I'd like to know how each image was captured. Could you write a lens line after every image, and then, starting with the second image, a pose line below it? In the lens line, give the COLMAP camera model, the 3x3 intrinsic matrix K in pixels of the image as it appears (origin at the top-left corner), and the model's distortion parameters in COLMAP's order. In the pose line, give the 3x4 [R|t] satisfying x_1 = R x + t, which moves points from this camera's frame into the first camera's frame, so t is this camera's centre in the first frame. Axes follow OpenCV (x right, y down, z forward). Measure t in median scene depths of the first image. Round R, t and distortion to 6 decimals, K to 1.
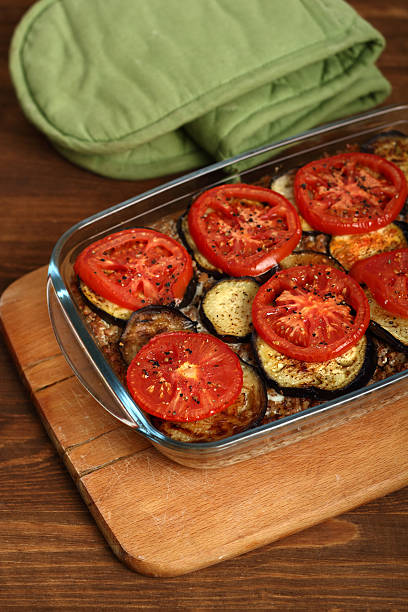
lens RADIAL K [[1495.1, 0, 204.0], [0, 1495.1, 306.0], [0, 0, 1]] dist [-0.078260, -0.444736]
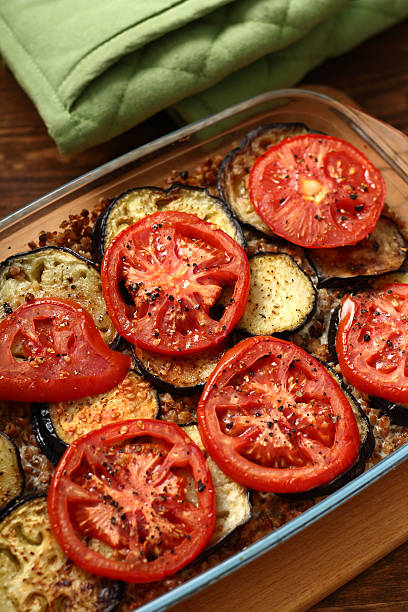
lens RADIAL K [[1495.1, 0, 204.0], [0, 1495.1, 306.0], [0, 0, 1]] dist [-0.078260, -0.444736]
pose [[-0.993050, 0.108858, -0.044730, 0.091344], [-0.079497, -0.340203, 0.936986, -0.726629], [0.086781, 0.934030, 0.346492, 0.724084]]
